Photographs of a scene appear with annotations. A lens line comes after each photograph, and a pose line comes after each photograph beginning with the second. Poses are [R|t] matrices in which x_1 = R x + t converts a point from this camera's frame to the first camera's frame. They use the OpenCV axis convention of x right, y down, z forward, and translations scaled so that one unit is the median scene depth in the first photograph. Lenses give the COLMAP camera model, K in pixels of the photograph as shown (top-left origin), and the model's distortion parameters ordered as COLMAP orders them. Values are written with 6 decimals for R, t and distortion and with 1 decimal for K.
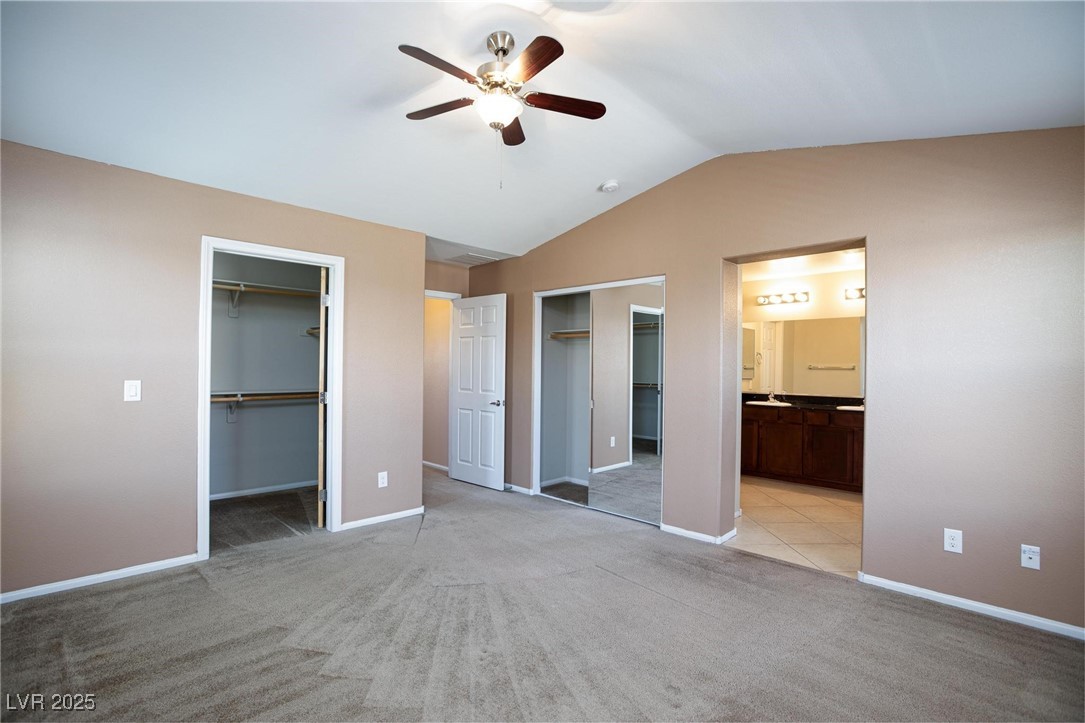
lens RADIAL K [[500.6, 0, 542.6], [0, 500.6, 359.9], [0, 0, 1]] dist [-0.026948, 0.016590]
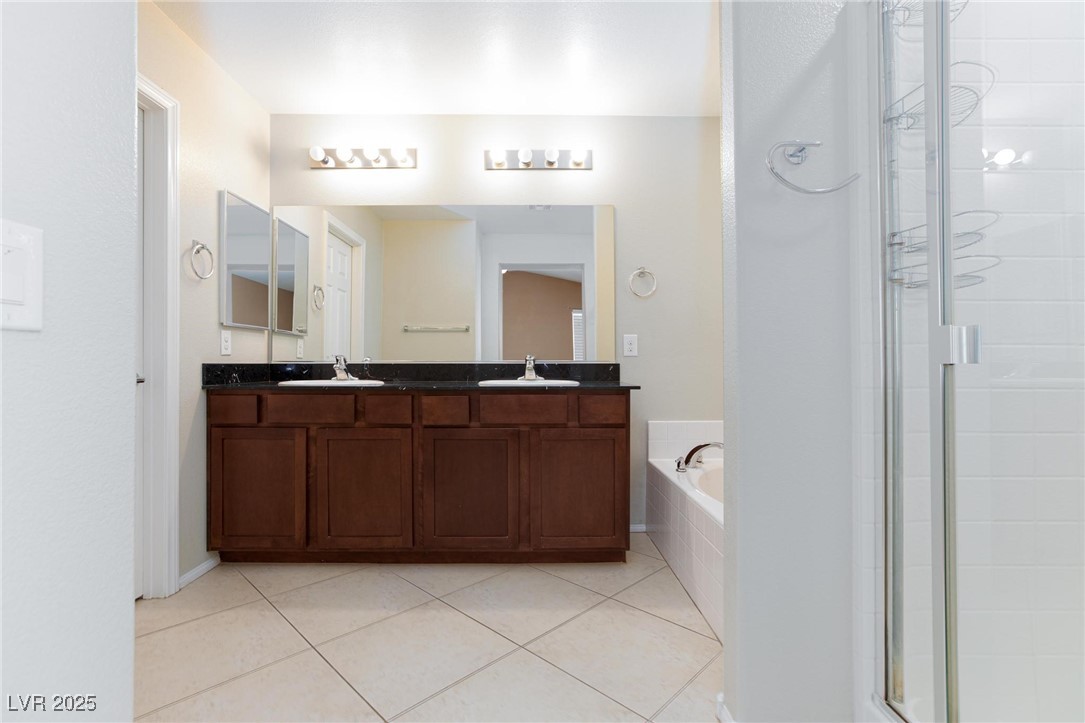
lens RADIAL K [[500.6, 0, 542.6], [0, 500.6, 359.9], [0, 0, 1]] dist [-0.026948, 0.016590]
pose [[0.698177, -0.003512, 0.715917, 0.272079], [-0.002241, 0.999972, 0.007091, 0.064188], [-0.715922, -0.006555, 0.698149, 0.572186]]
